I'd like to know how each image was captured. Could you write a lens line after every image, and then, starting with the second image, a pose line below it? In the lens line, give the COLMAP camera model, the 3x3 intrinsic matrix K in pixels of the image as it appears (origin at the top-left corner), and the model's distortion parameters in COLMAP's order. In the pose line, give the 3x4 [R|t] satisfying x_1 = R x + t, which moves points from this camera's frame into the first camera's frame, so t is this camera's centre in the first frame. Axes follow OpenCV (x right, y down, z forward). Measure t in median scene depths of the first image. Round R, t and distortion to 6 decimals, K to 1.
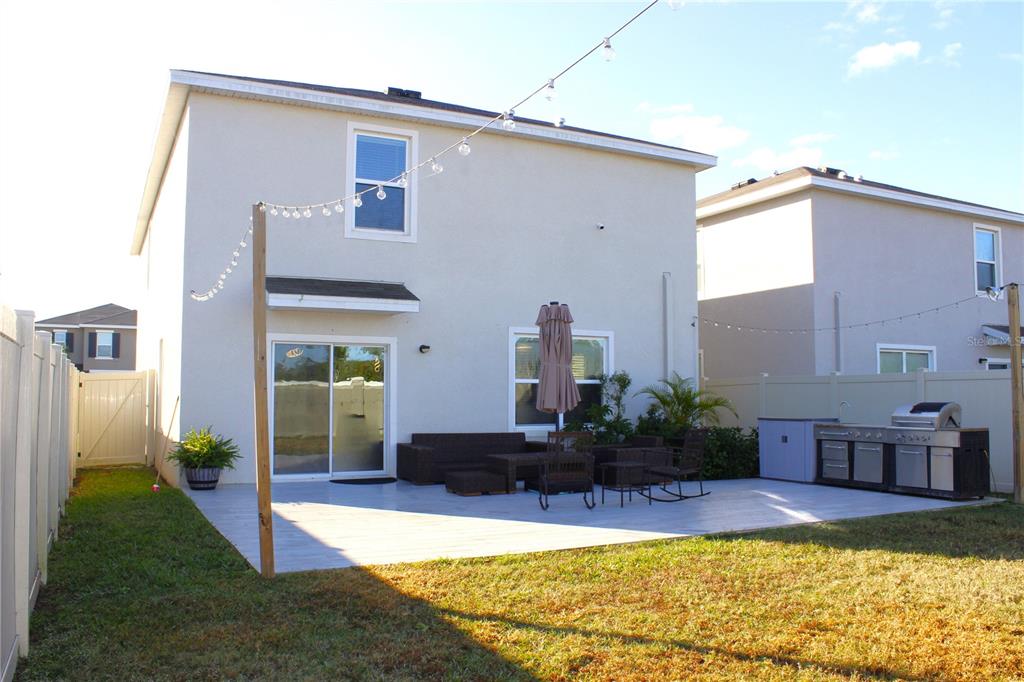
lens RADIAL K [[849.1, 0, 512.0], [0, 849.1, 341.0], [0, 0, 1]] dist [-0.110410, 0.006785]
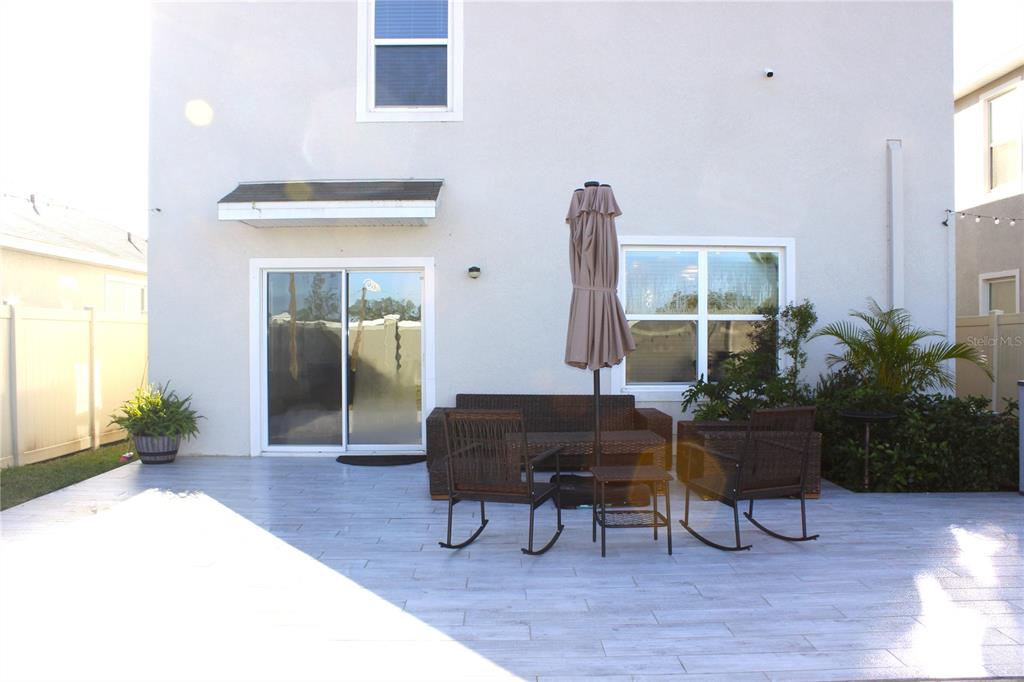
lens RADIAL K [[849.1, 0, 512.0], [0, 849.1, 341.0], [0, 0, 1]] dist [-0.110410, 0.006785]
pose [[0.902579, 0.000275, -0.430523, 0.224051], [0.029612, 0.997592, 0.062717, 0.022702], [0.429504, -0.069356, 0.900398, 0.386383]]
